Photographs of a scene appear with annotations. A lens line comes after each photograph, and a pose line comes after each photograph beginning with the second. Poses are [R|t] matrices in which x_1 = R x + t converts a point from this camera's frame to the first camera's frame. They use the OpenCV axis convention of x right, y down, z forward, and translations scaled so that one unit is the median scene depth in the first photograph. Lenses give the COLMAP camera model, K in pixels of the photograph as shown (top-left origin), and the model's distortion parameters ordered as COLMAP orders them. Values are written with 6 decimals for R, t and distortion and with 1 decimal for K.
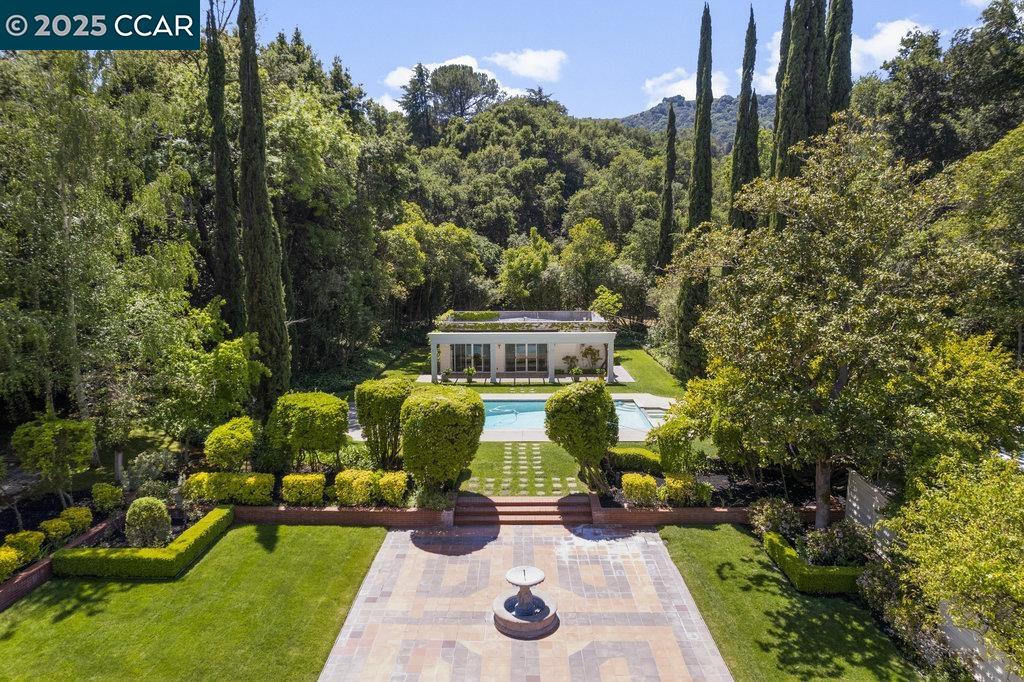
lens RADIAL K [[651.9, 0, 510.9], [0, 651.9, 343.0], [0, 0, 1]] dist [-0.063055, 0.046322]
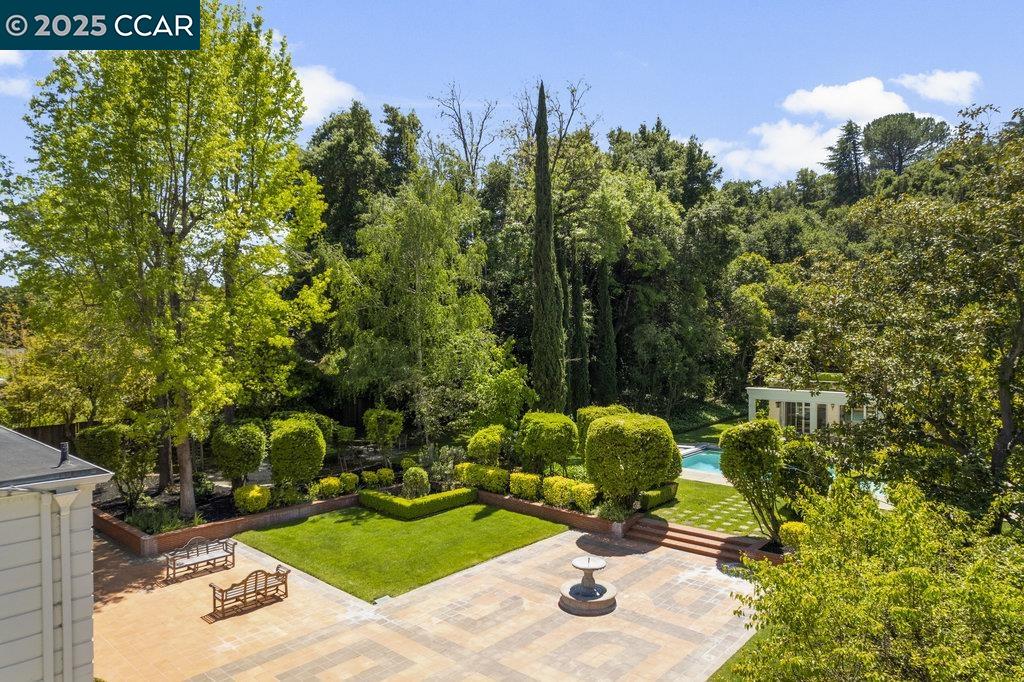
lens RADIAL K [[651.9, 0, 510.9], [0, 651.9, 343.0], [0, 0, 1]] dist [-0.063055, 0.046322]
pose [[0.758276, 0.012781, -0.651808, 0.221706], [-0.085984, 0.993035, -0.080556, 0.025626], [0.646239, 0.117128, 0.754093, 0.000159]]
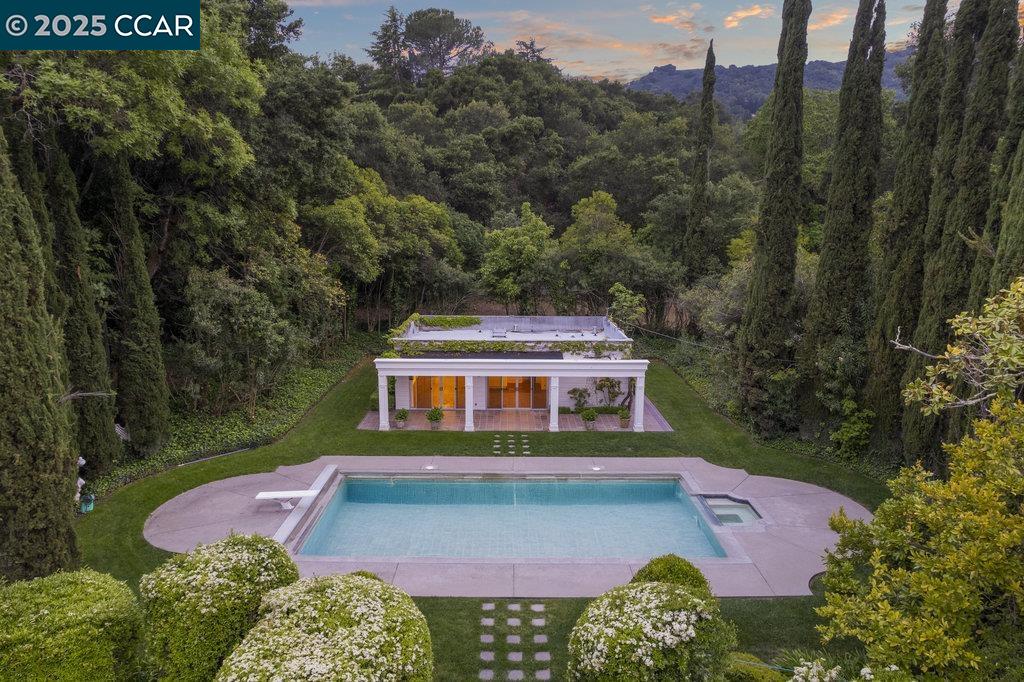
lens RADIAL K [[651.9, 0, 510.9], [0, 651.9, 343.0], [0, 0, 1]] dist [-0.063055, 0.046322]
pose [[0.999779, 0.005747, 0.020226, 0.002839], [-0.006630, 0.999014, 0.043893, -0.056329], [-0.019954, -0.044018, 0.998831, 0.279658]]
